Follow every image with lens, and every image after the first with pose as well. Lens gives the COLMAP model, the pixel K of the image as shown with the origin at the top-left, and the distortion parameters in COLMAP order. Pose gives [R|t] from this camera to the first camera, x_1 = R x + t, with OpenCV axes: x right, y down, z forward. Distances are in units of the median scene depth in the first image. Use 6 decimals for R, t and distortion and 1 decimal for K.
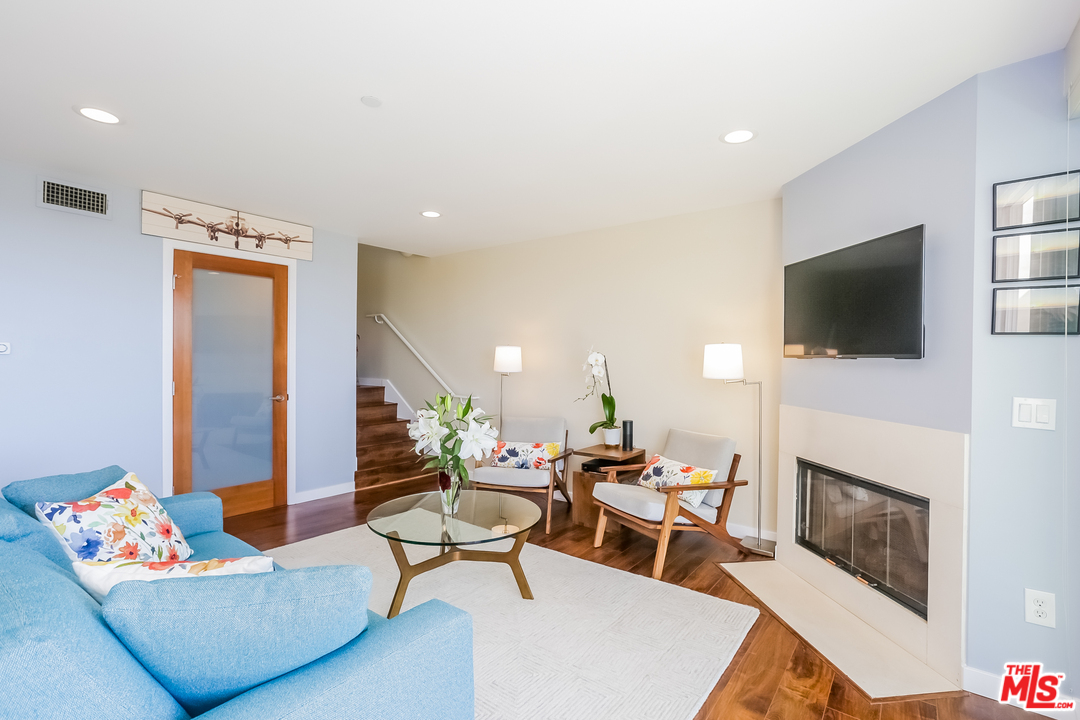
lens RADIAL K [[504.8, 0, 559.7], [0, 504.8, 355.9], [0, 0, 1]] dist [0.001433, 0.000689]
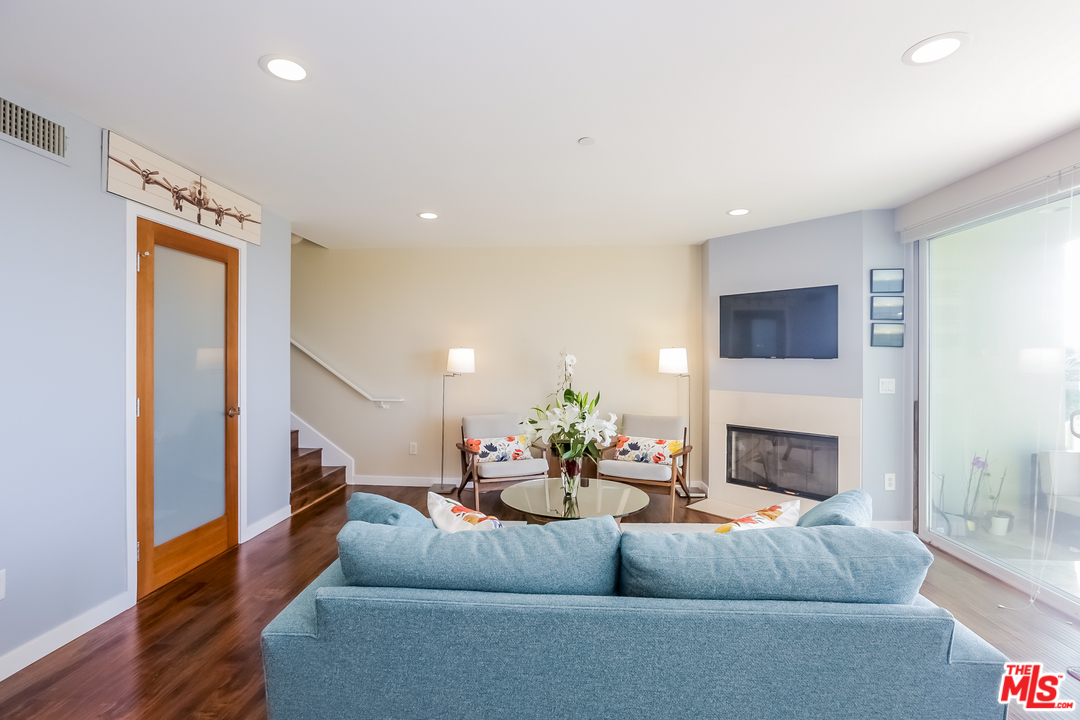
lens RADIAL K [[493.2, 0, 549.1], [0, 493.2, 352.3], [0, 0, 1]] dist [-0.015413, 0.014781]
pose [[0.825047, -0.003741, 0.565052, -0.627536], [0.002883, 0.999993, 0.002411, -0.014738], [-0.565057, -0.000360, 0.825052, 0.072804]]
